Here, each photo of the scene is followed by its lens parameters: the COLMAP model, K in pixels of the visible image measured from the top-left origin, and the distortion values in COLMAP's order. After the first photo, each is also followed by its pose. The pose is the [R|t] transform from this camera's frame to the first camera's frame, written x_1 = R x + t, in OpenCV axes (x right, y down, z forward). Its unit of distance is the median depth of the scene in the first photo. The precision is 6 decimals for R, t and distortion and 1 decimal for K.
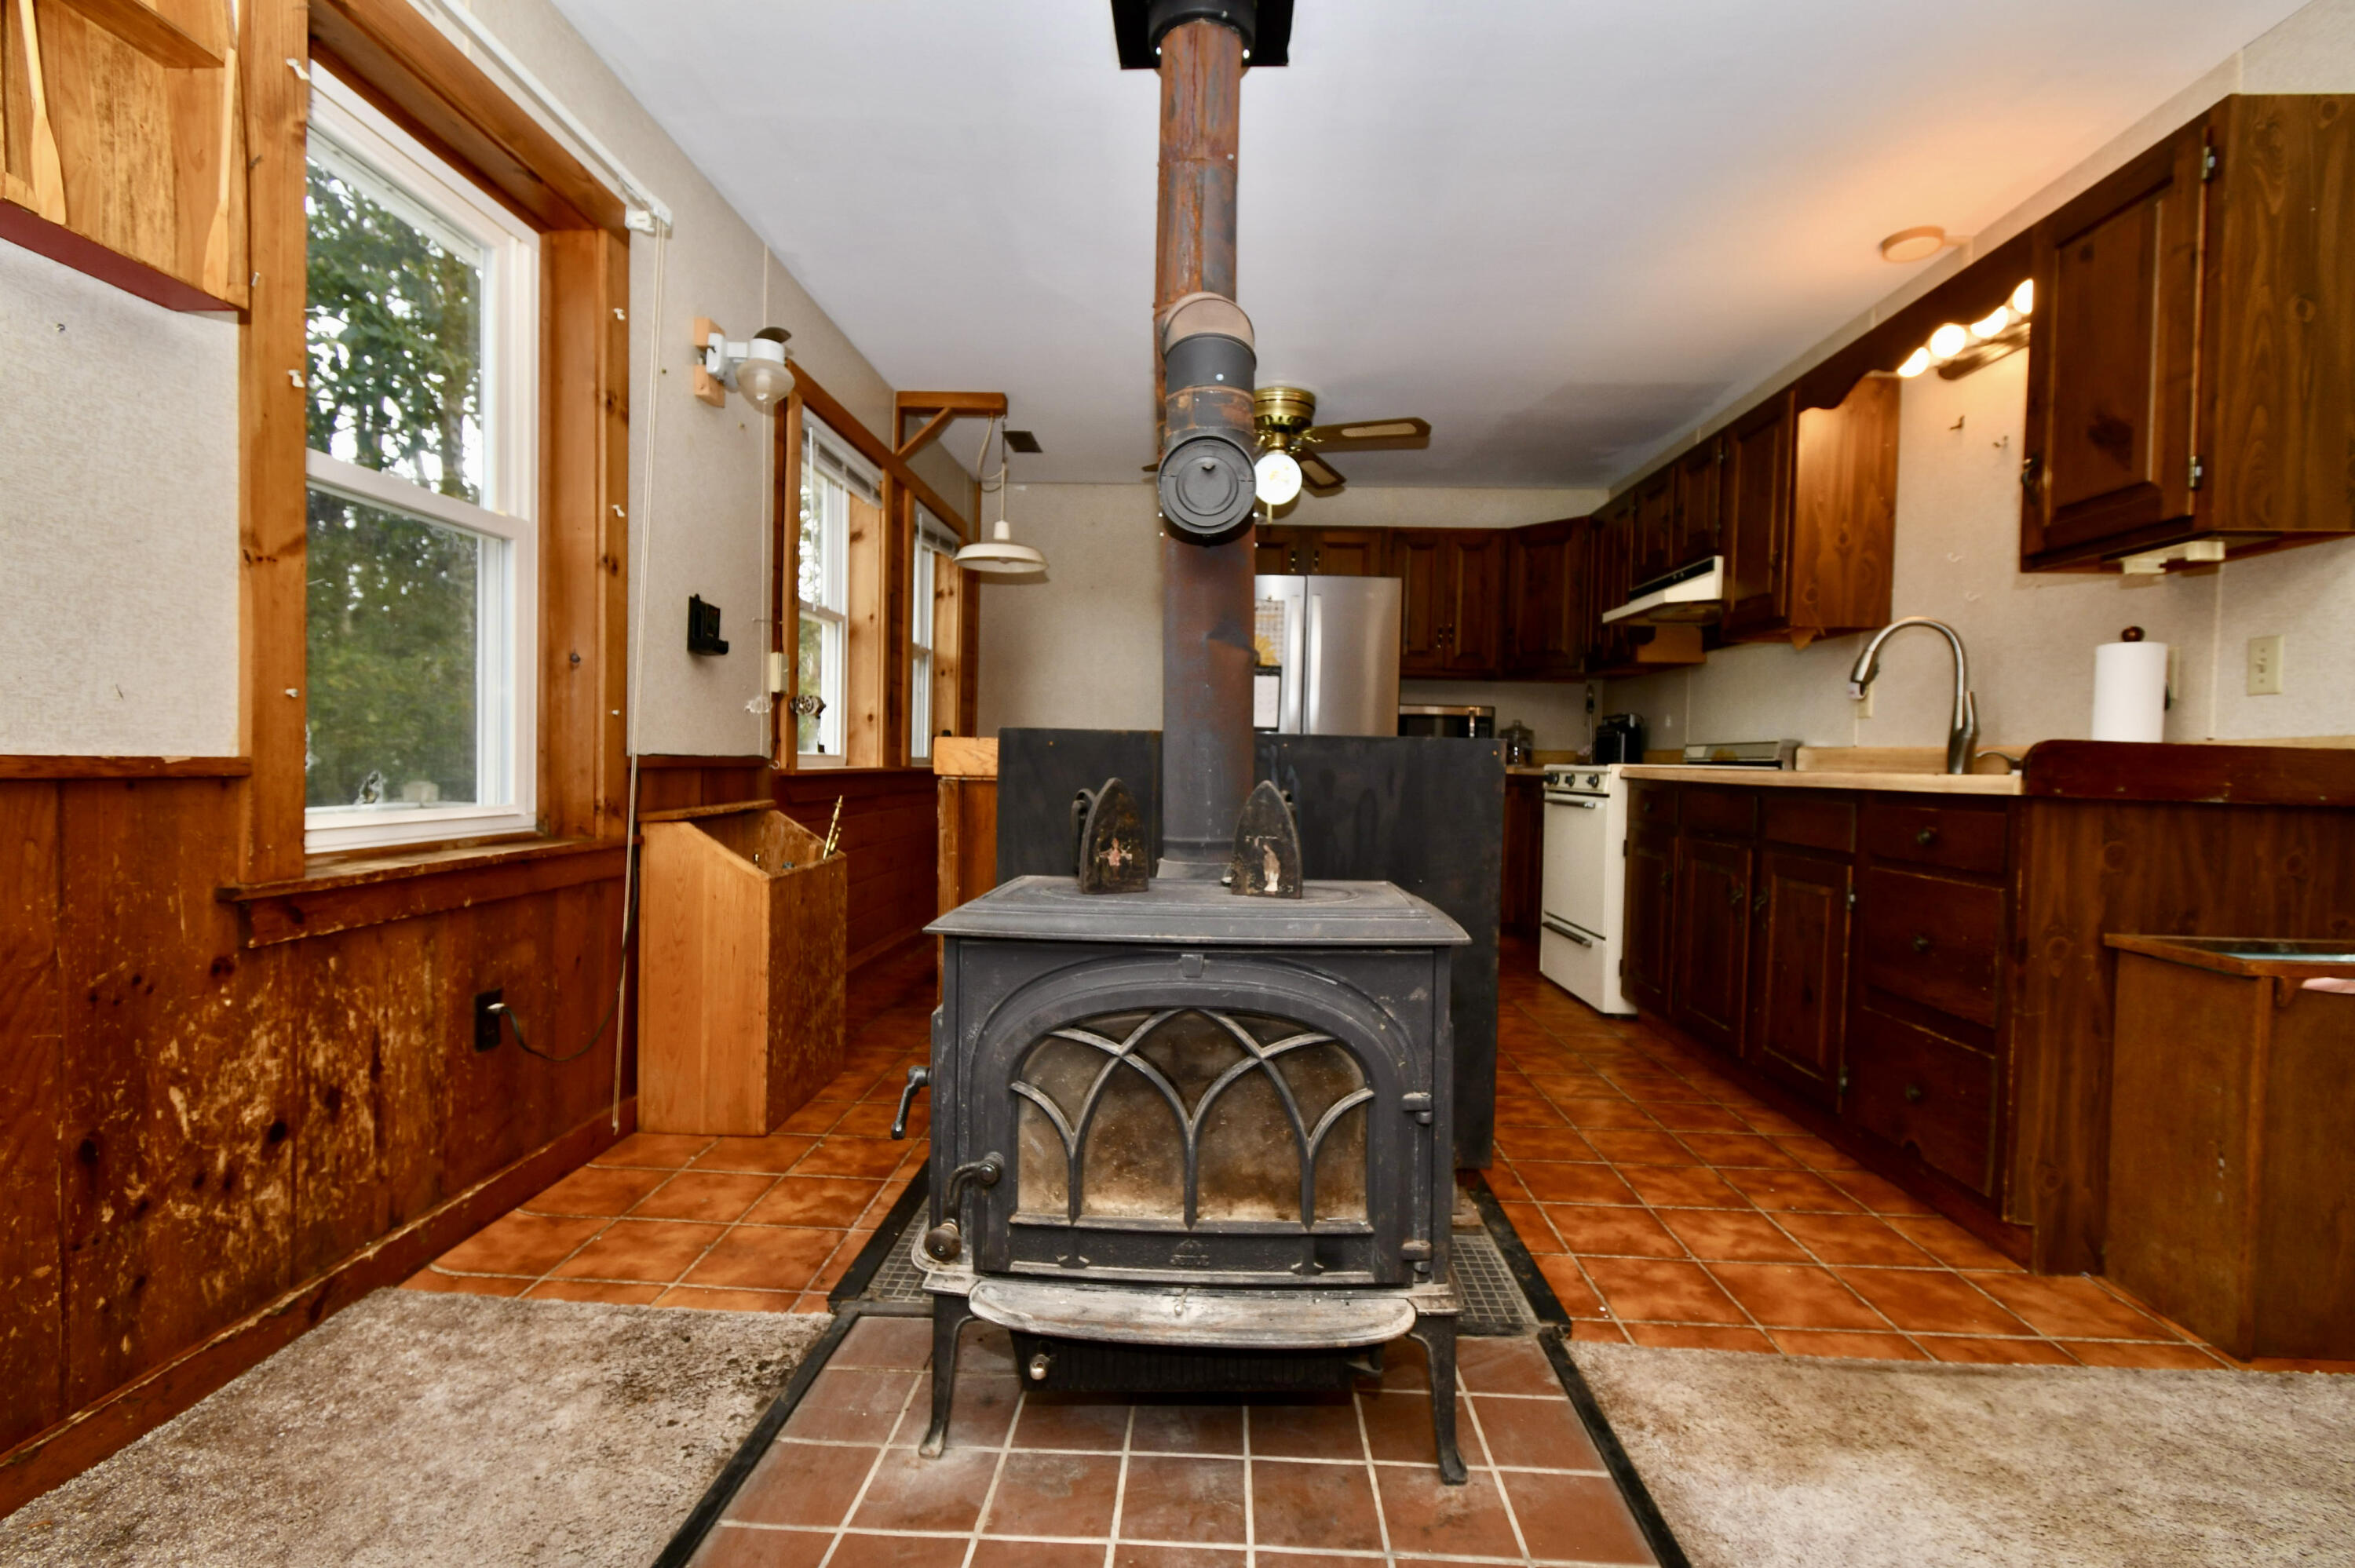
lens RADIAL K [[1047.8, 0, 1179.3], [0, 1047.8, 787.2], [0, 0, 1]] dist [0.012399, -0.004803]
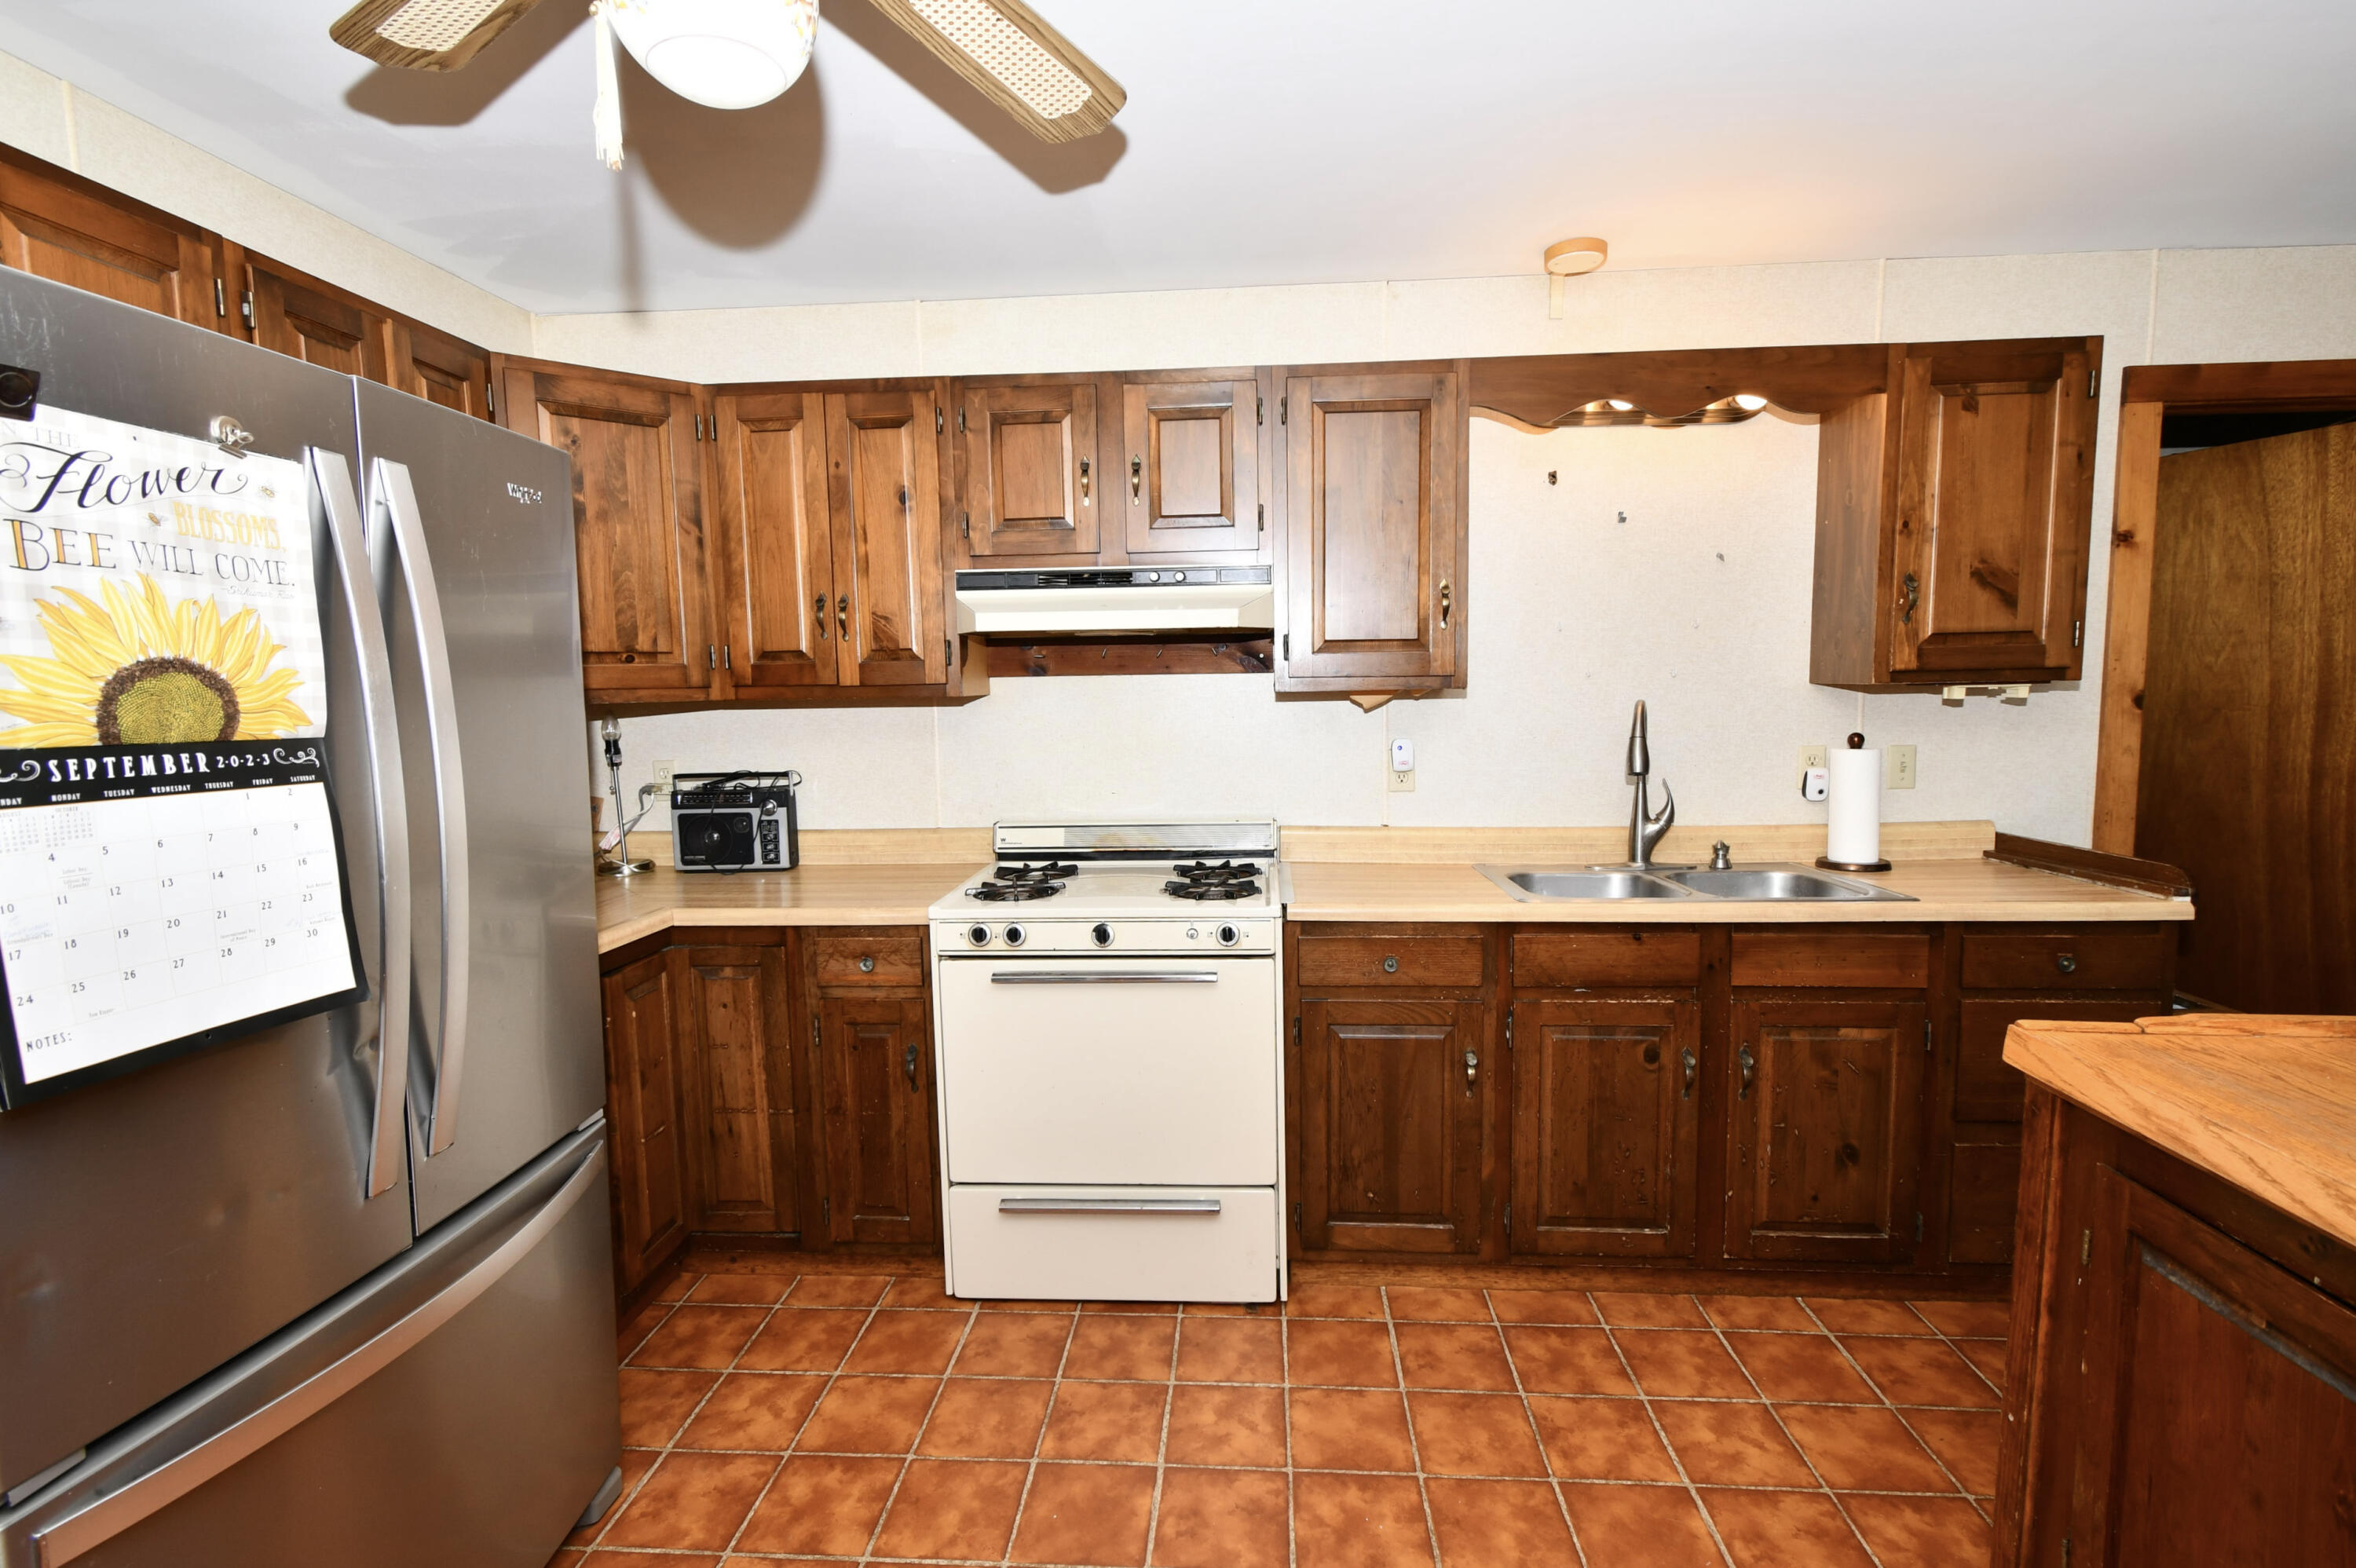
lens RADIAL K [[1090.9, 0, 1182.5], [0, 1090.9, 788.7], [0, 0, 1]] dist [0.012664, -0.006566]
pose [[0.027641, -0.121617, 0.992192, -0.360786], [0.044542, 0.991735, 0.120320, -0.299601], [-0.998625, 0.040869, 0.032829, 1.895310]]
